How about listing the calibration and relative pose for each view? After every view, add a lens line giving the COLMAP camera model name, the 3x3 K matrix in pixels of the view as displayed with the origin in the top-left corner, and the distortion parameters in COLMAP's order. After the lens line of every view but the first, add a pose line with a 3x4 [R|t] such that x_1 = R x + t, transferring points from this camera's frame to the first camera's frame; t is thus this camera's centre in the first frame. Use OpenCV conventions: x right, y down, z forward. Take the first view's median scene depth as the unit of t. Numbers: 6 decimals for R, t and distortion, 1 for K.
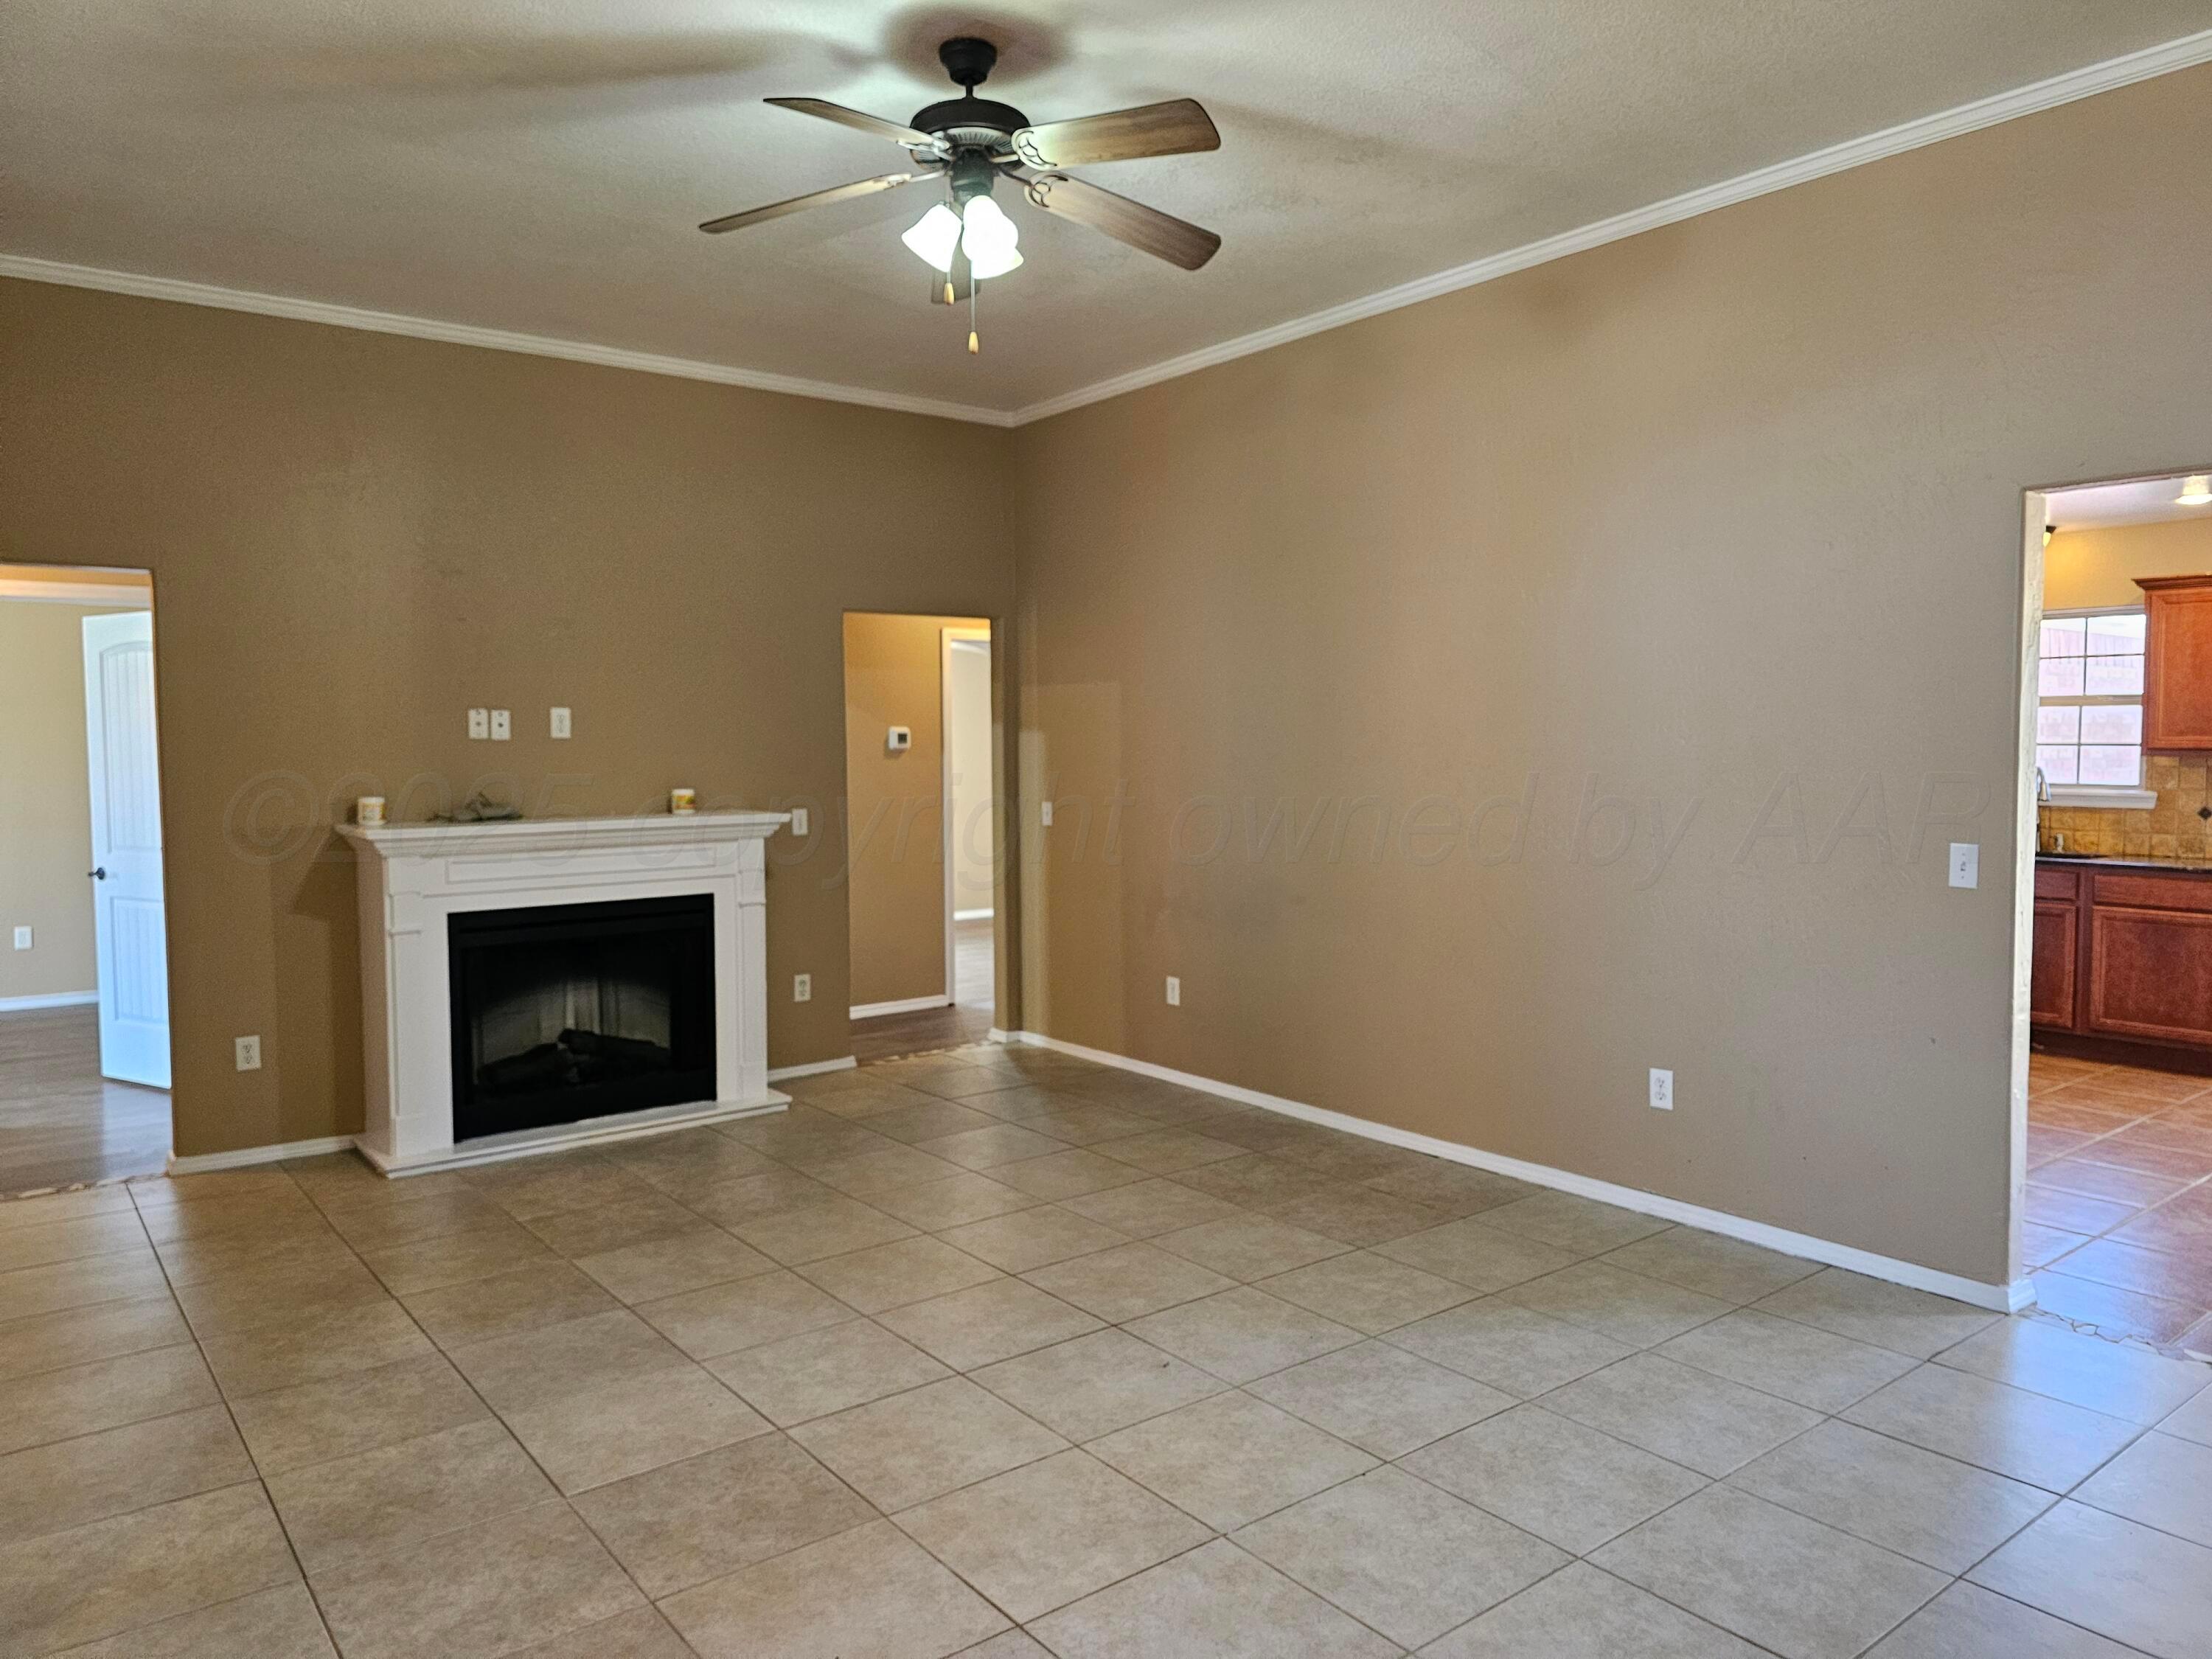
lens RADIAL K [[1512.0, 0, 1126.6], [0, 1512.0, 816.0], [0, 0, 1]] dist [0.058887, -0.060891]
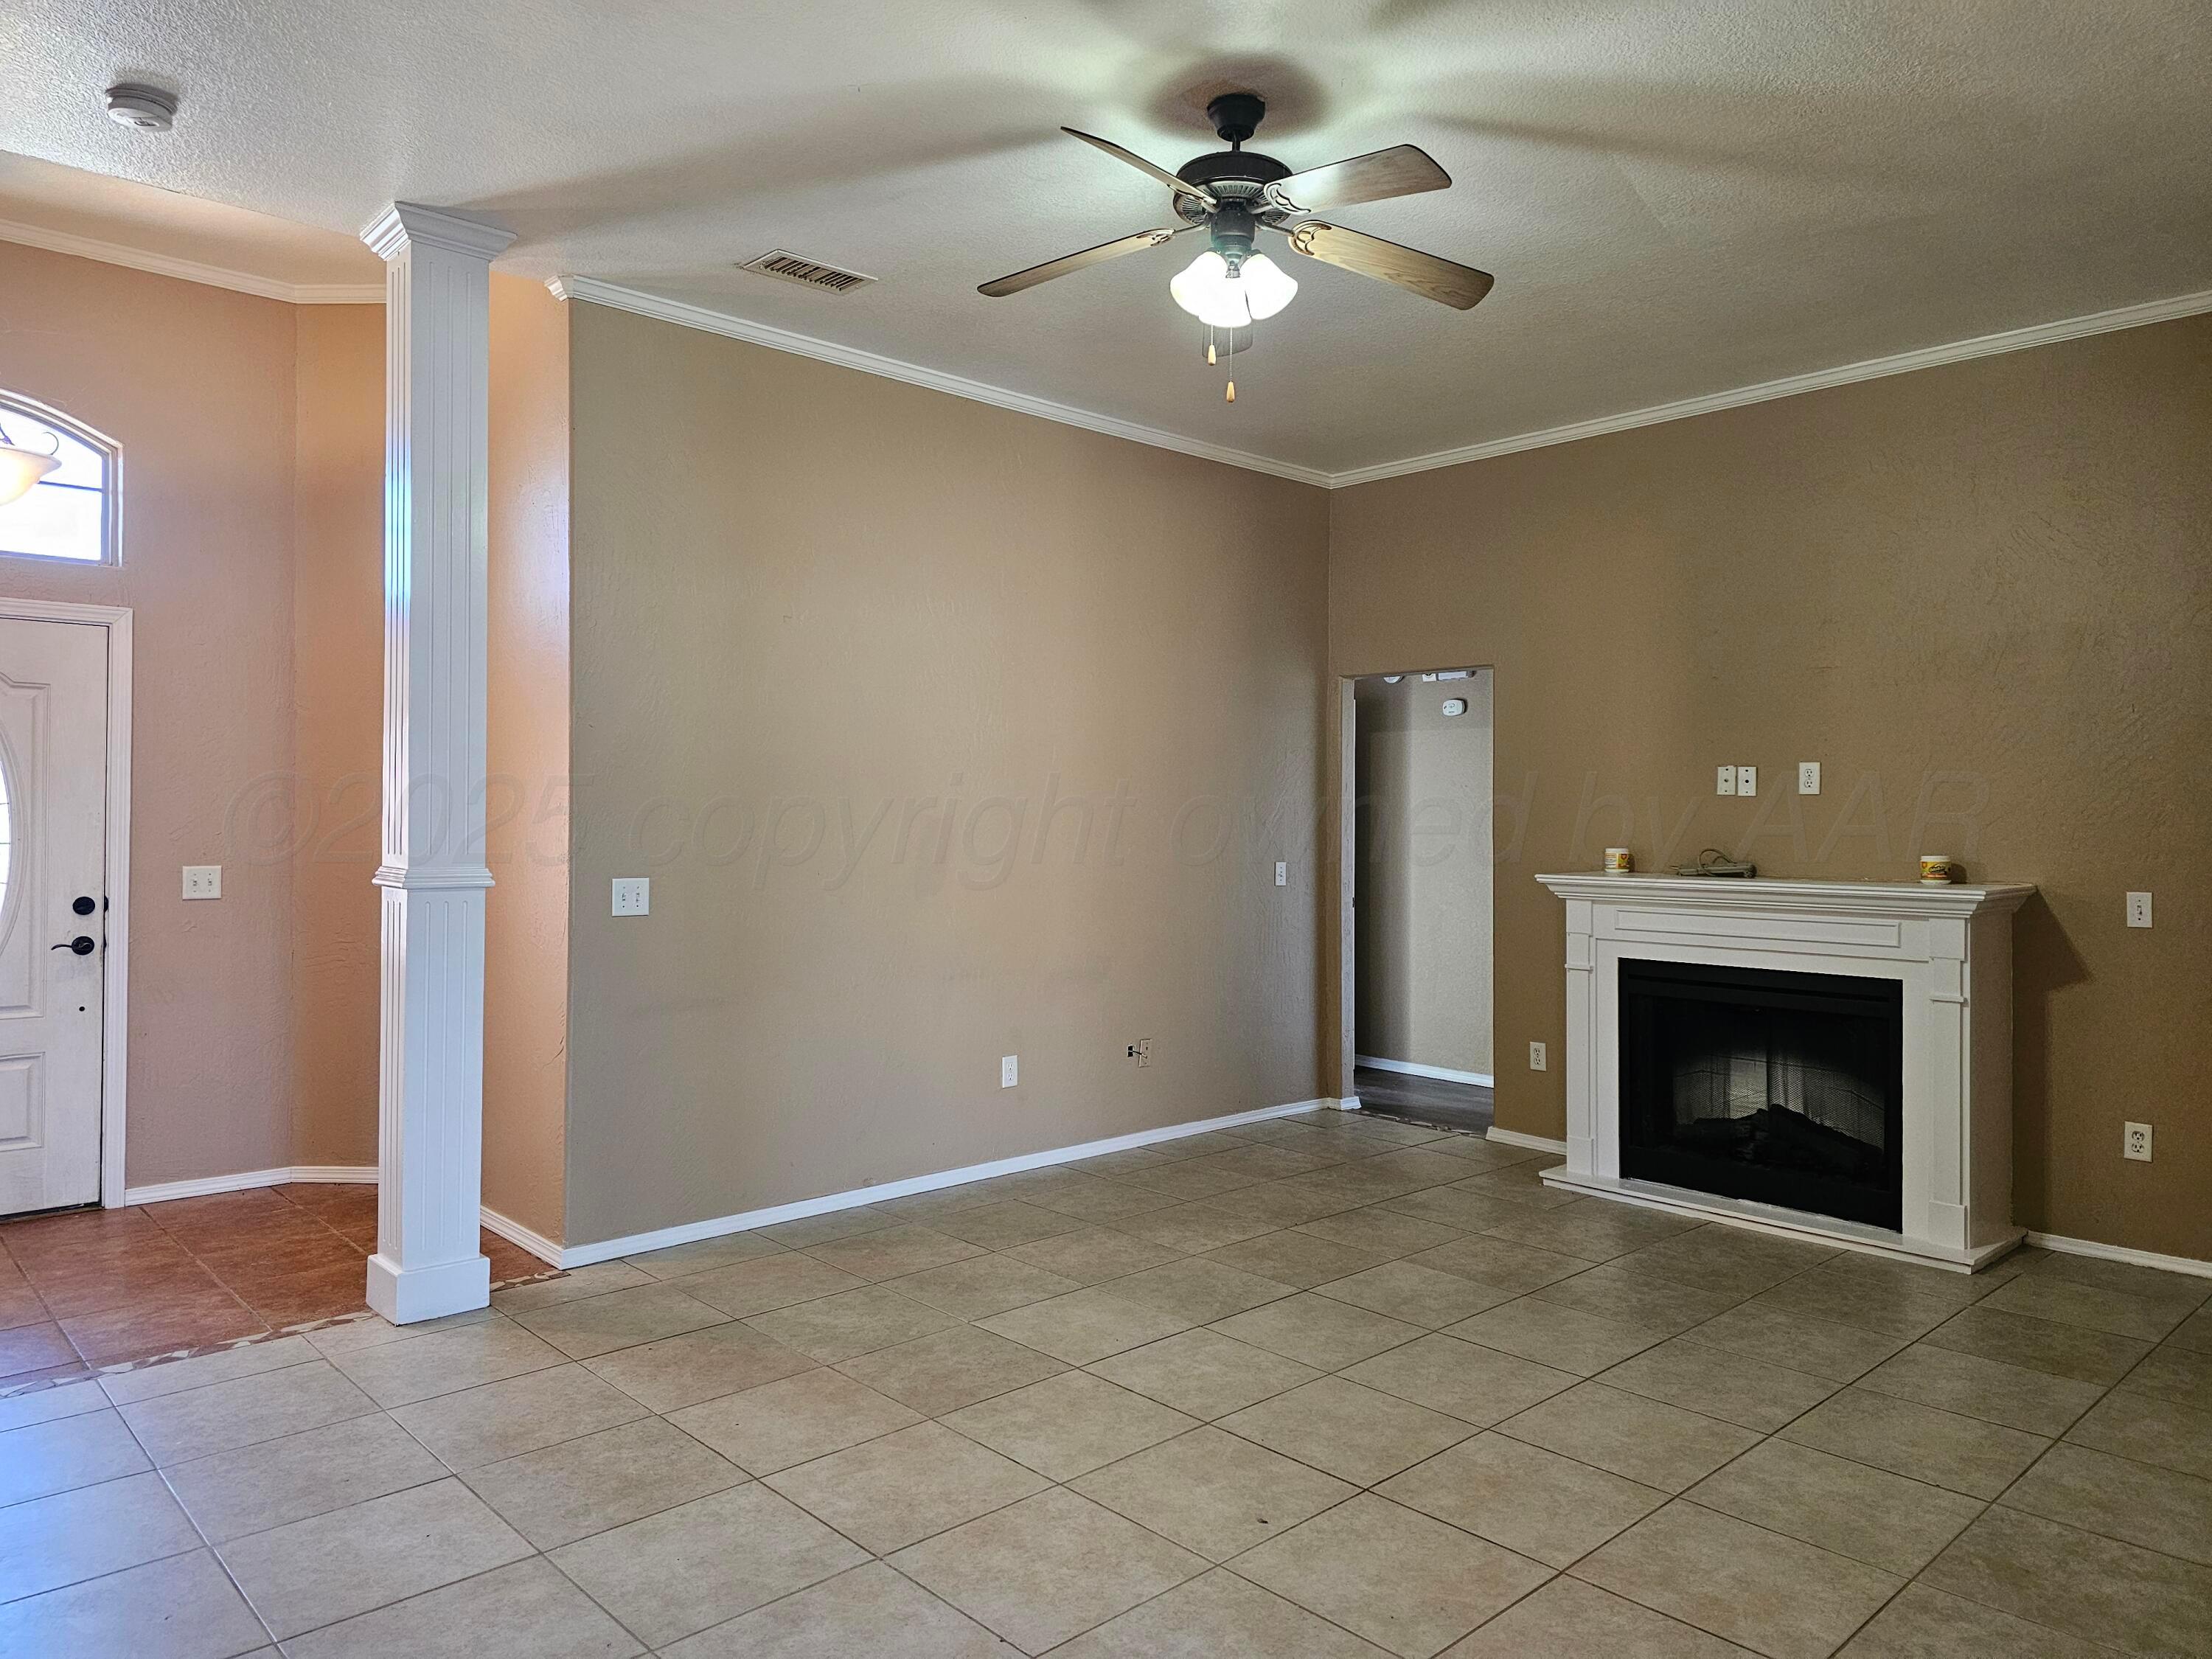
lens RADIAL K [[1512.0, 0, 1126.6], [0, 1512.0, 816.0], [0, 0, 1]] dist [0.058887, -0.060891]
pose [[0.079864, 0.010009, -0.996756, 0.765622], [-0.057402, 0.998336, 0.005425, -0.027824], [0.995152, 0.056783, 0.080306, 0.740548]]
